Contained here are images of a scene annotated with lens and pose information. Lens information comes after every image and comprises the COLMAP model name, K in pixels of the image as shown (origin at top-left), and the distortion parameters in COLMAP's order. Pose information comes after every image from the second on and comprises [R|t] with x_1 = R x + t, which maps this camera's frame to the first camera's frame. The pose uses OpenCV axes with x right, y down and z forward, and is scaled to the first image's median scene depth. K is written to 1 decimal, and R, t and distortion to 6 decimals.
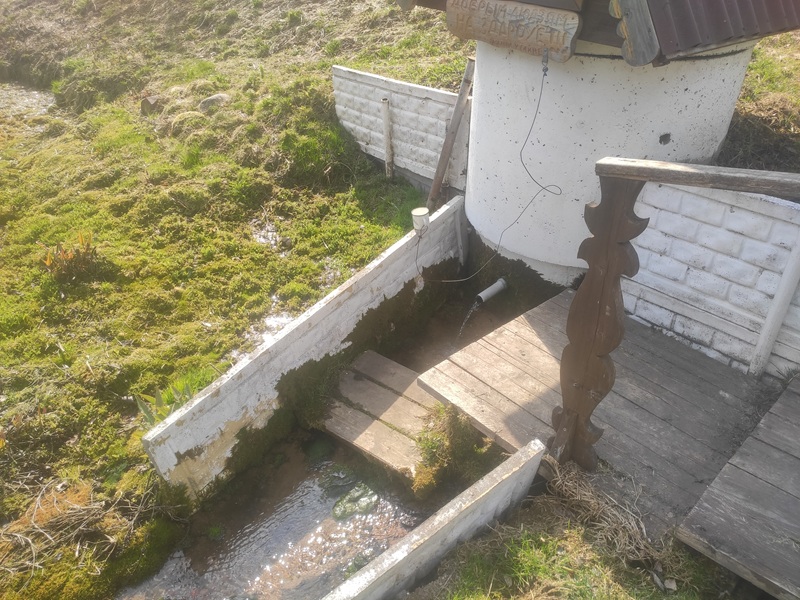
lens RADIAL K [[610.4, 0, 399.3], [0, 610.4, 299.9], [0, 0, 1]] dist [0.030656, -0.035470]
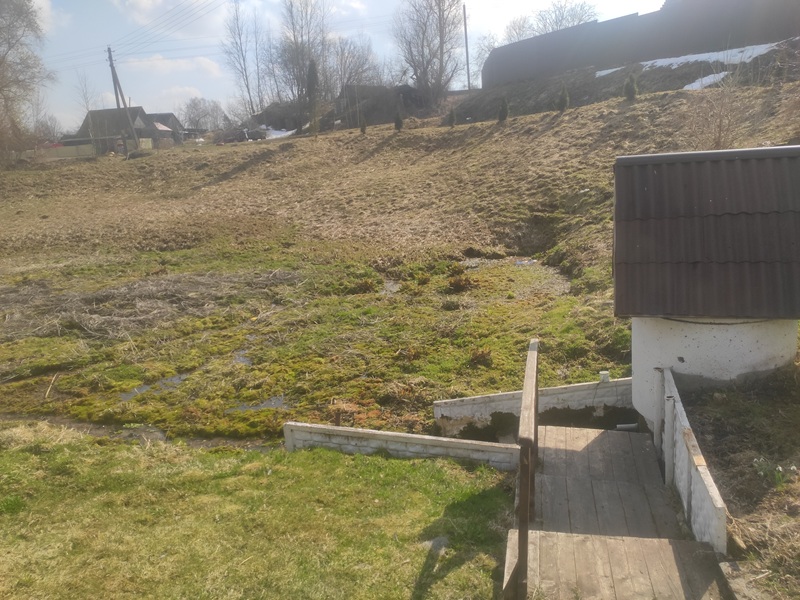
lens RADIAL K [[610.4, 0, 395.2], [0, 610.4, 301.8], [0, 0, 1]] dist [0.030656, -0.035470]
pose [[0.544461, 0.169070, -0.821570, 1.069691], [-0.394690, 0.915903, -0.073081, 0.044008], [0.740123, 0.364055, 0.565405, -0.569868]]
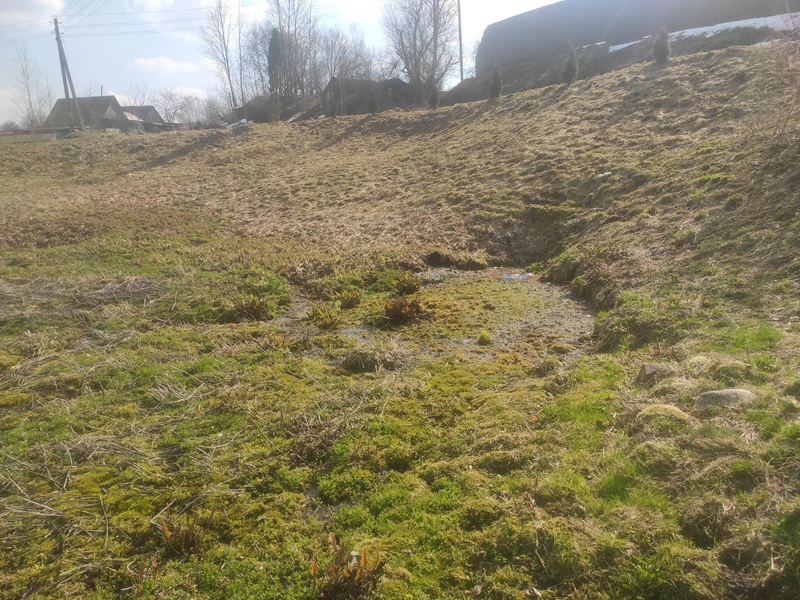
lens RADIAL K [[610.4, 0, 402.2], [0, 610.4, 299.9], [0, 0, 1]] dist [0.030656, -0.035470]
pose [[0.555317, 0.170575, -0.813958, 0.033223], [-0.416203, 0.904355, -0.094432, -0.295895], [0.719999, 0.391211, 0.573198, 0.464871]]
